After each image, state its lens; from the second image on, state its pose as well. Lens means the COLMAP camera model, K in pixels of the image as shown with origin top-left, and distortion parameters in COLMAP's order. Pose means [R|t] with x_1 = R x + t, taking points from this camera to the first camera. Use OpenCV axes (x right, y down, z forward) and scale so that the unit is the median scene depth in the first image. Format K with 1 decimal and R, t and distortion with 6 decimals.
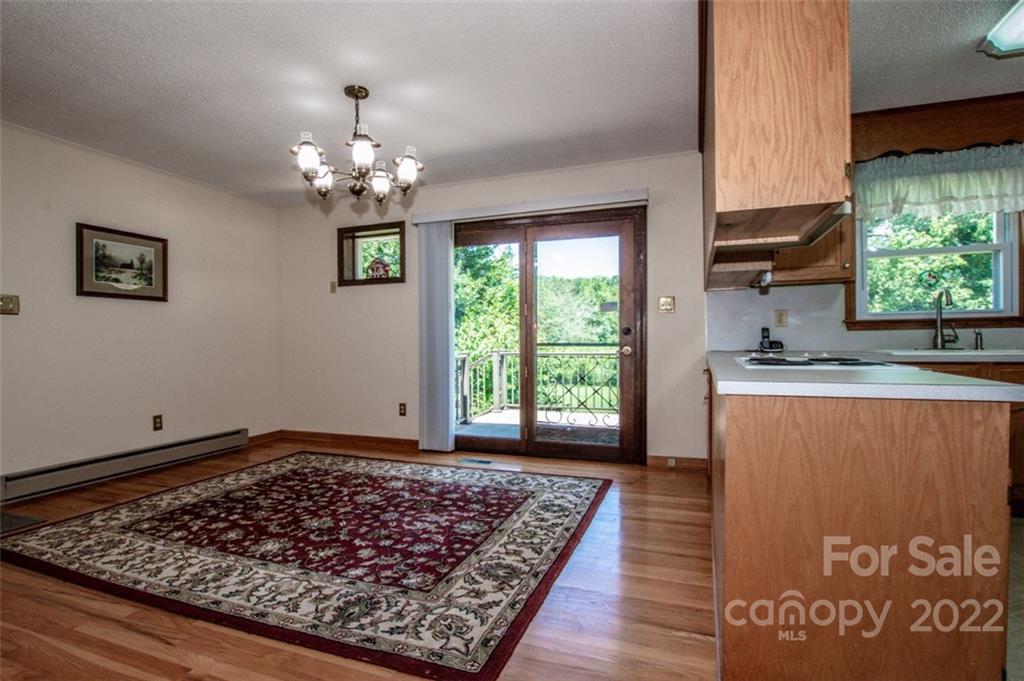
lens RADIAL K [[463.7, 0, 528.7], [0, 463.7, 347.9], [0, 0, 1]] dist [-0.020200, 0.001383]
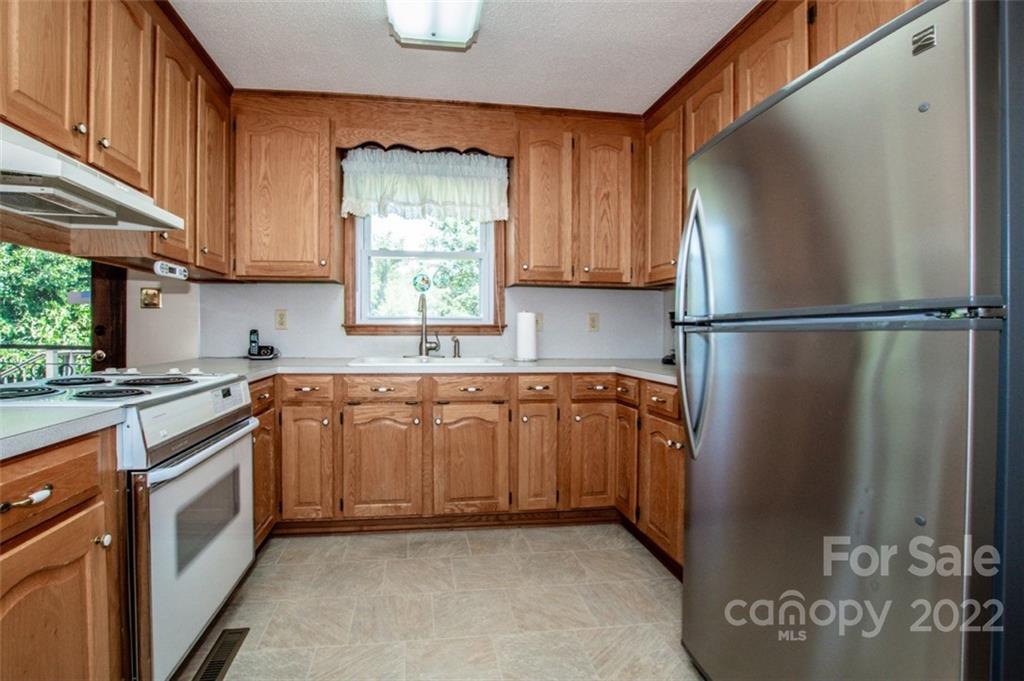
lens RADIAL K [[457.9, 0, 493.5], [0, 457.9, 344.3], [0, 0, 1]] dist [-0.036483, 0.003293]
pose [[0.894910, 0.008005, 0.446175, 0.561513], [-0.010272, 0.999944, 0.002663, -0.025510], [-0.446128, -0.006966, 0.894942, 0.060952]]
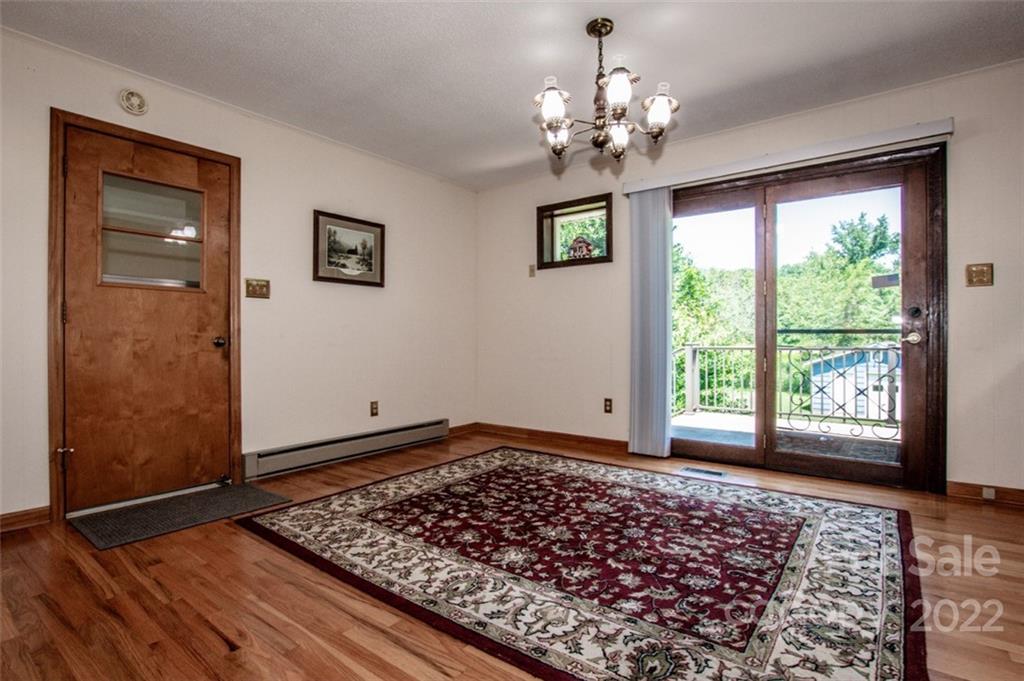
lens RADIAL K [[484.1, 0, 534.3], [0, 484.1, 340.1], [0, 0, 1]] dist [-0.022280, -0.002533]
pose [[0.956516, 0.002441, -0.291670, -0.198240], [-0.006535, 0.999893, -0.013065, 0.029564], [0.291607, 0.014403, 0.956430, 0.107688]]
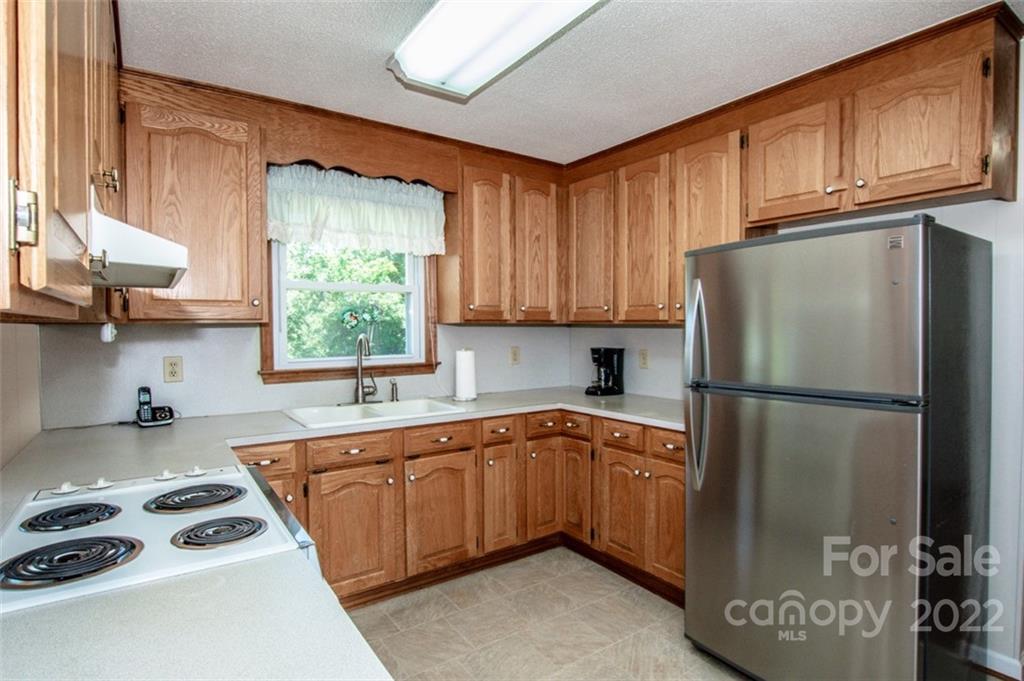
lens RADIAL K [[524.7, 0, 490.5], [0, 524.7, 338.5], [0, 0, 1]] dist [-0.037690, 0.000981]
pose [[0.592925, -0.012126, 0.805166, 0.234088], [0.010190, 0.999920, 0.007556, -0.117418], [-0.805193, 0.003725, 0.593001, 0.199750]]
